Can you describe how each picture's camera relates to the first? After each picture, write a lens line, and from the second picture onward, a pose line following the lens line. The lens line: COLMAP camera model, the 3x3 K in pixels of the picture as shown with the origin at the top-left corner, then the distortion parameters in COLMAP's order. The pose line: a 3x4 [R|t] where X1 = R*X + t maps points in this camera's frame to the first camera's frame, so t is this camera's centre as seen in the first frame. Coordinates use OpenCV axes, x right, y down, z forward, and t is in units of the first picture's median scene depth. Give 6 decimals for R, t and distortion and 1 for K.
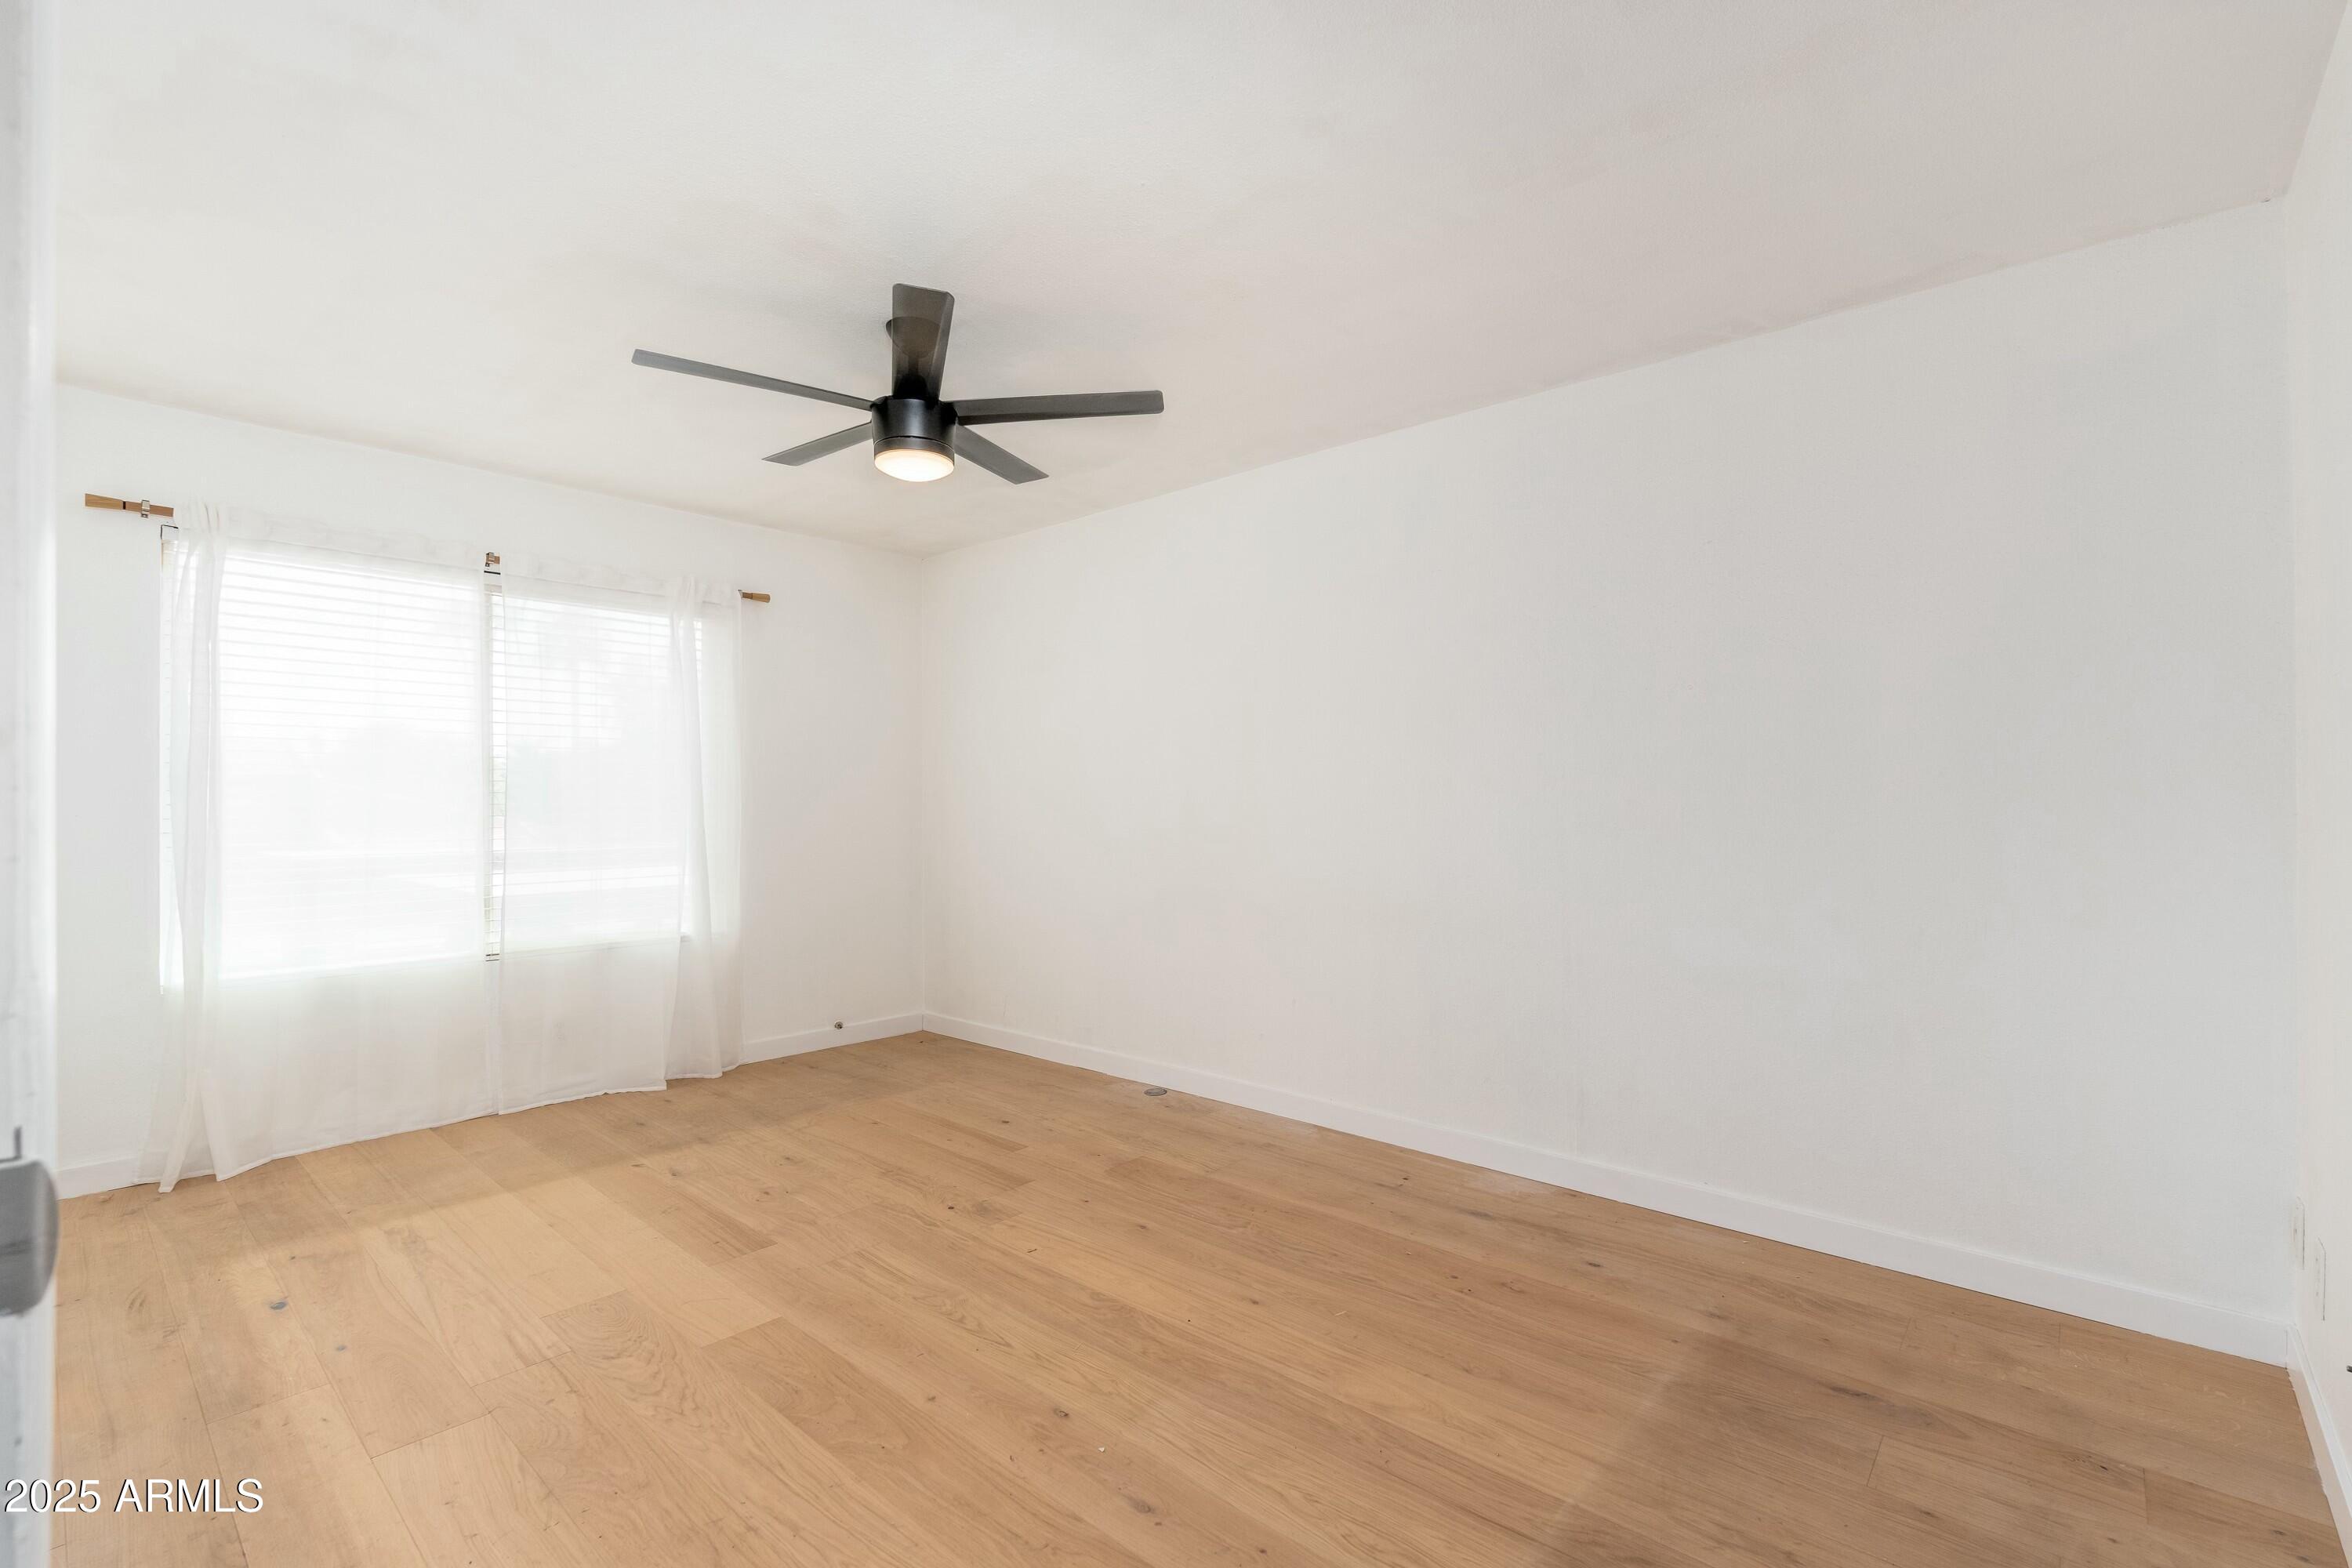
lens RADIAL K [[1036.6, 0, 1183.6], [0, 1036.6, 785.3], [0, 0, 1]] dist [-0.002447, 0.000634]
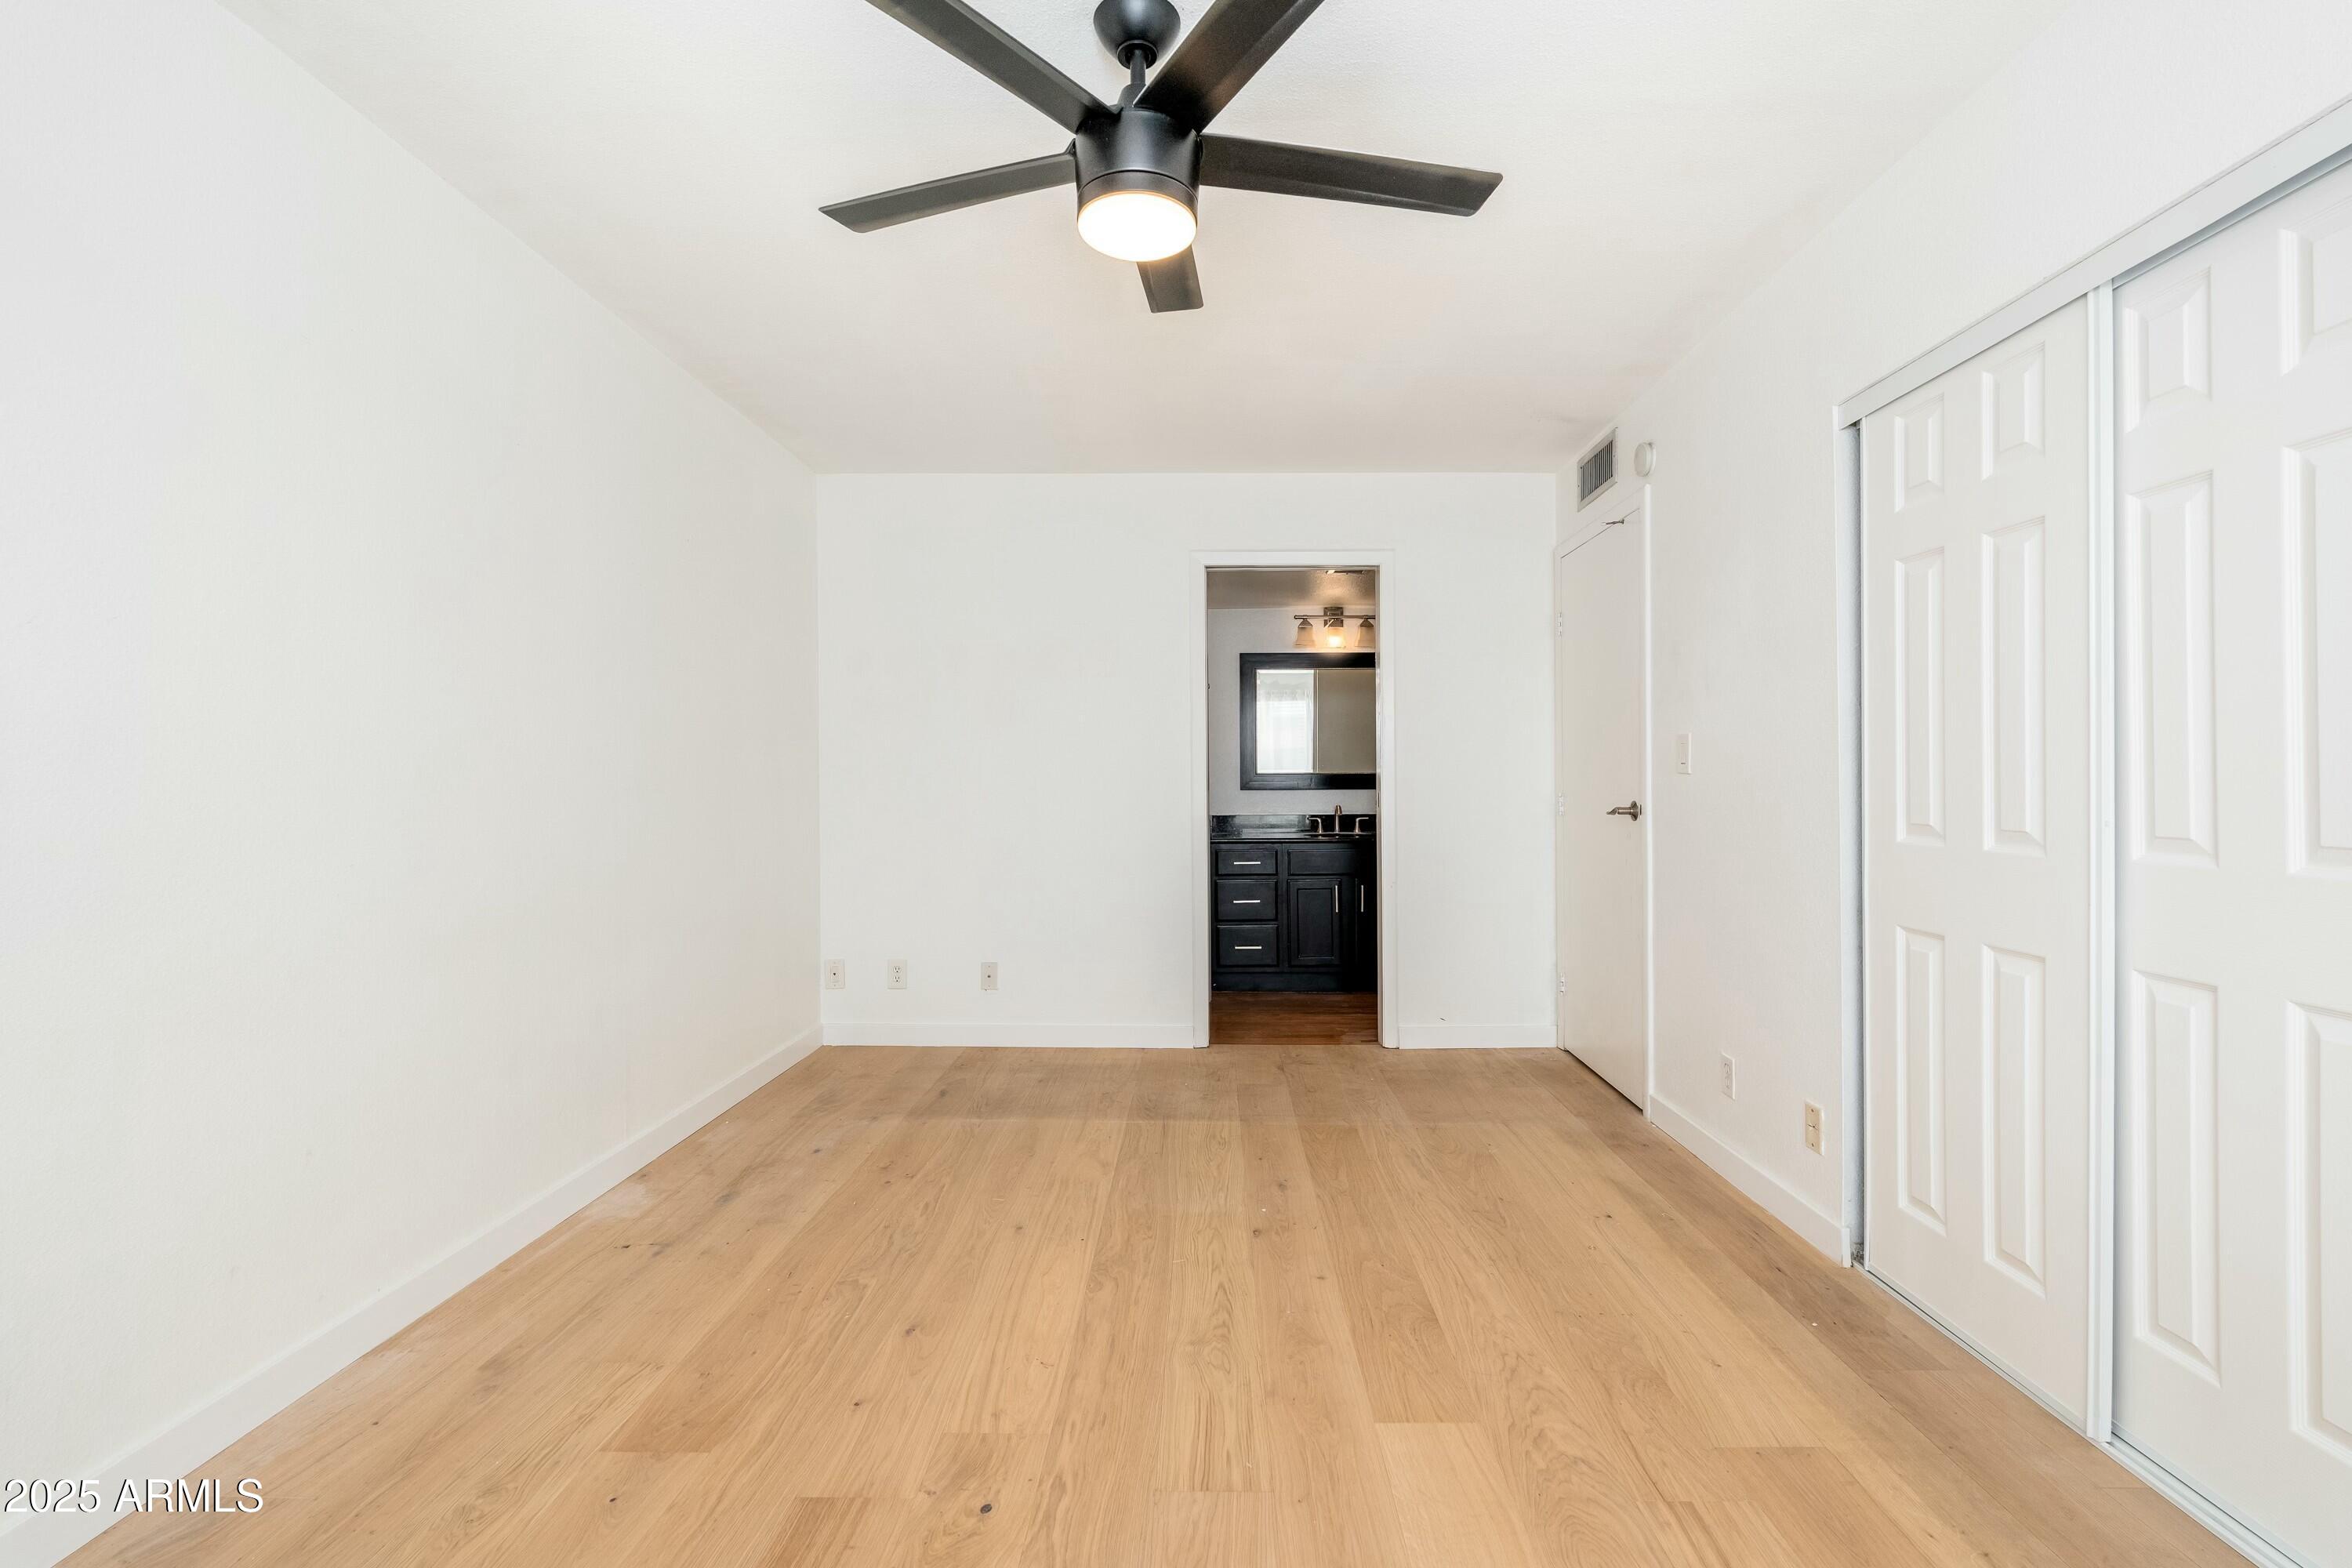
lens RADIAL K [[1036.6, 0, 1182.3], [0, 1036.6, 777.1], [0, 0, 1]] dist [-0.002447, 0.000634]
pose [[-0.642037, 0.007690, 0.766635, -0.672833], [-0.005082, 0.999885, -0.014286, 0.036766], [-0.766657, -0.013068, -0.641924, 1.218596]]
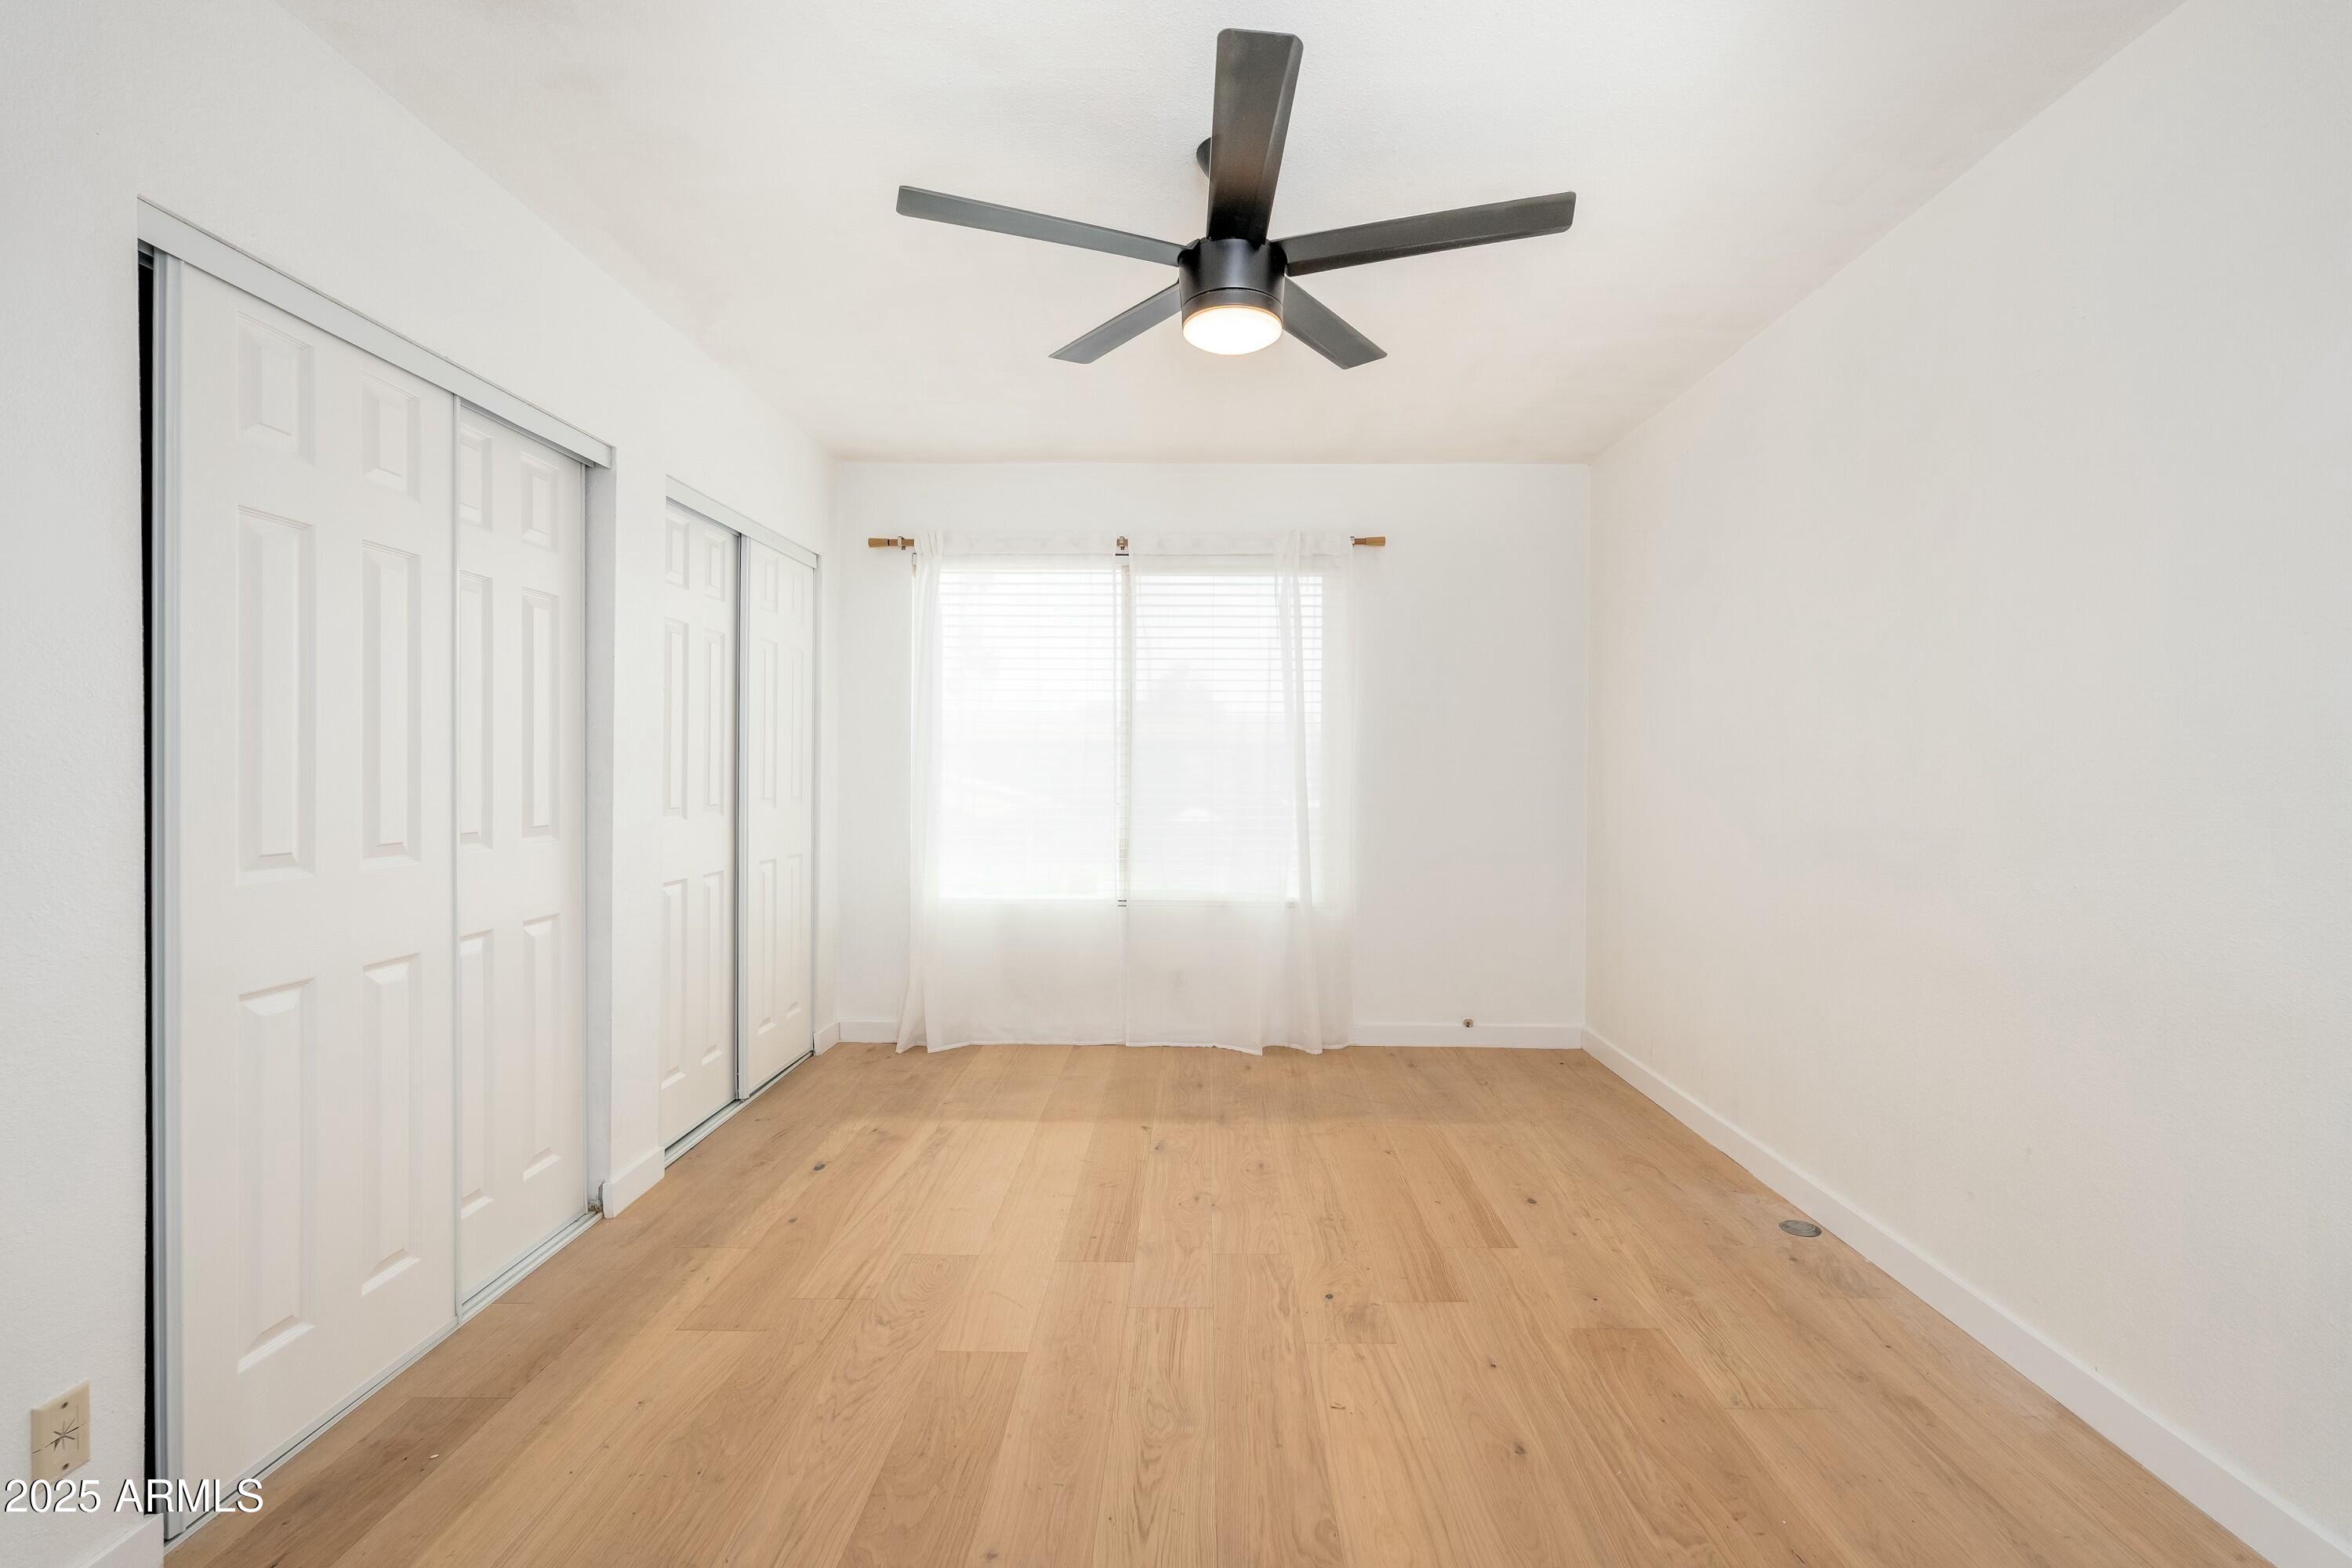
lens RADIAL K [[1036.6, 0, 1191.7], [0, 1036.6, 786.7], [0, 0, 1]] dist [-0.002447, 0.000634]
pose [[0.652609, 0.023585, -0.757327, 0.270498], [0.004184, 0.999388, 0.034729, 0.002729], [0.757683, -0.025833, 0.652111, 0.413821]]
